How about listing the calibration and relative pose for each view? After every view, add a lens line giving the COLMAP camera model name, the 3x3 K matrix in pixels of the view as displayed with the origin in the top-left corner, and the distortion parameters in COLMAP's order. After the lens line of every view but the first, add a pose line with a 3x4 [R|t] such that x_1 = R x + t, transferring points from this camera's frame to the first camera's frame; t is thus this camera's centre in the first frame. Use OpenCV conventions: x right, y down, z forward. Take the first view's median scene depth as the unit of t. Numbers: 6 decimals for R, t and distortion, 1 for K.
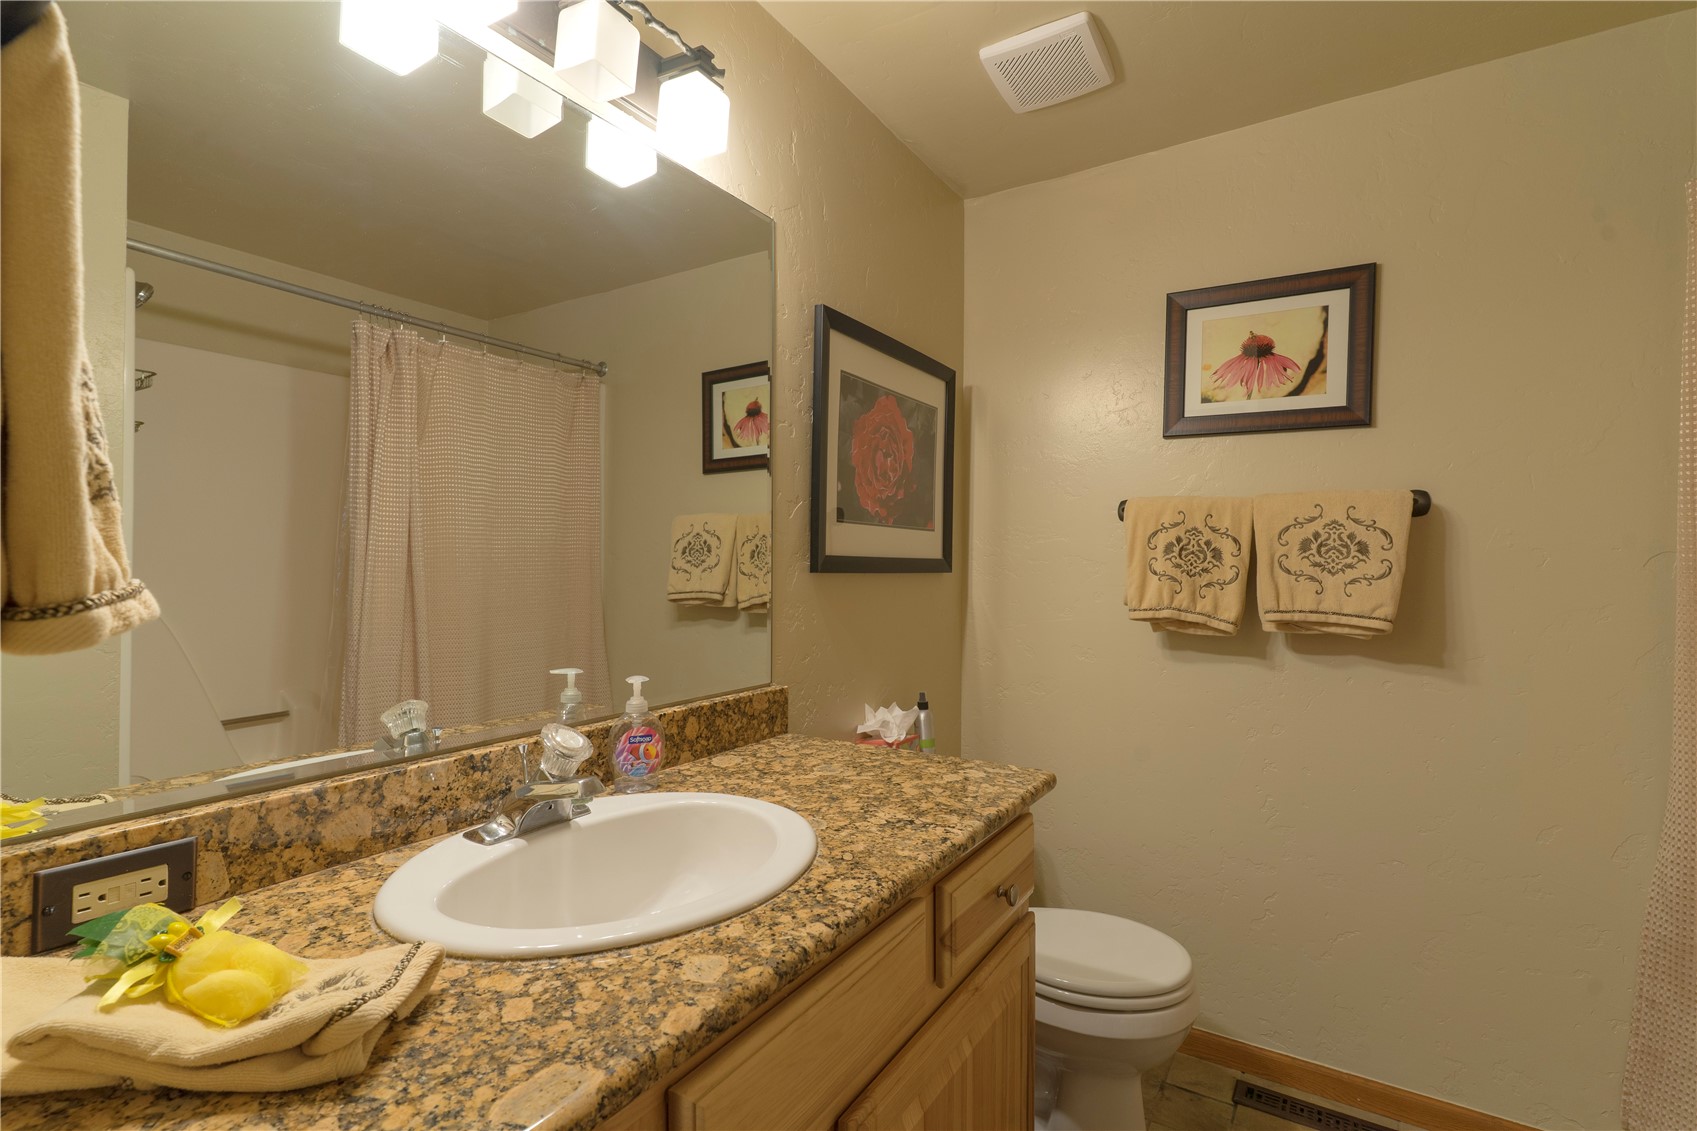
lens RADIAL K [[803.0, 0, 844.7], [0, 803.0, 563.1], [0, 0, 1]] dist [0.000802, 0.001045]
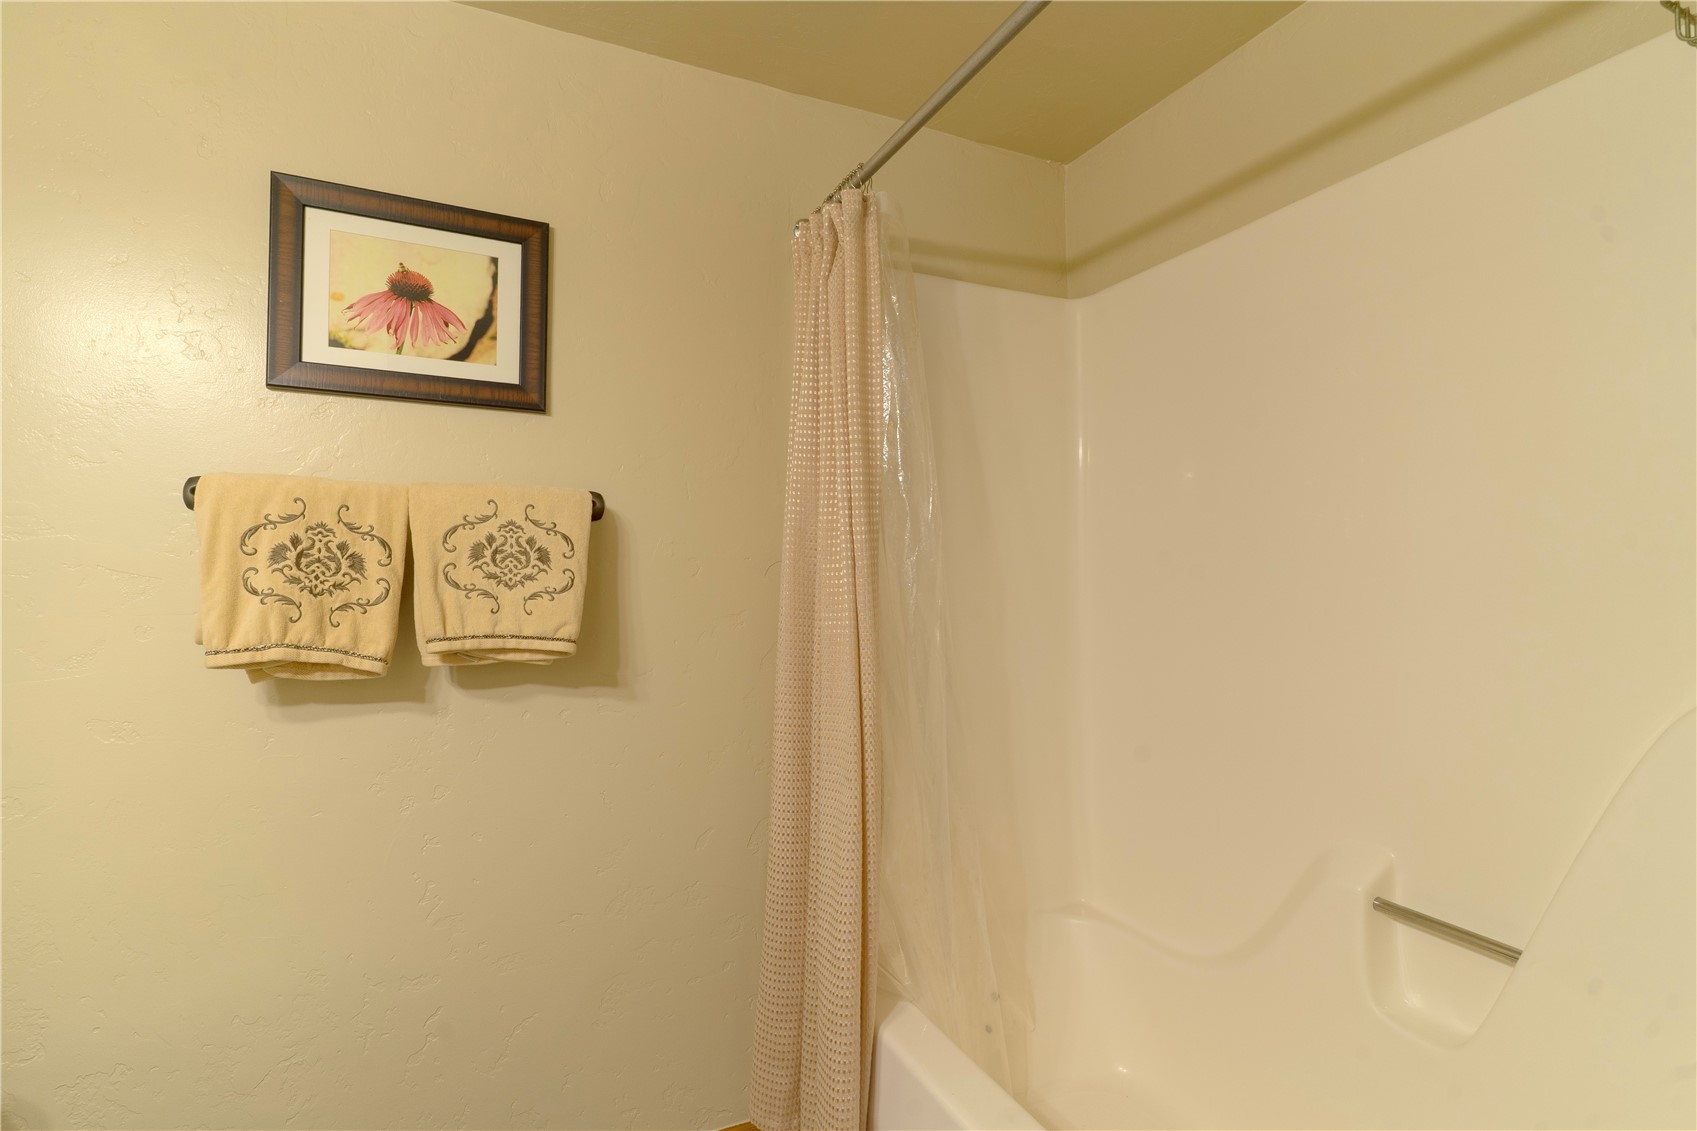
lens RADIAL K [[803.0, 0, 842.5], [0, 803.0, 567.2], [0, 0, 1]] dist [0.000802, 0.001045]
pose [[0.531868, -0.002328, 0.846824, 0.096424], [0.008364, 0.999962, -0.002504, -0.001897], [-0.846786, 0.008415, 0.531868, 0.270876]]
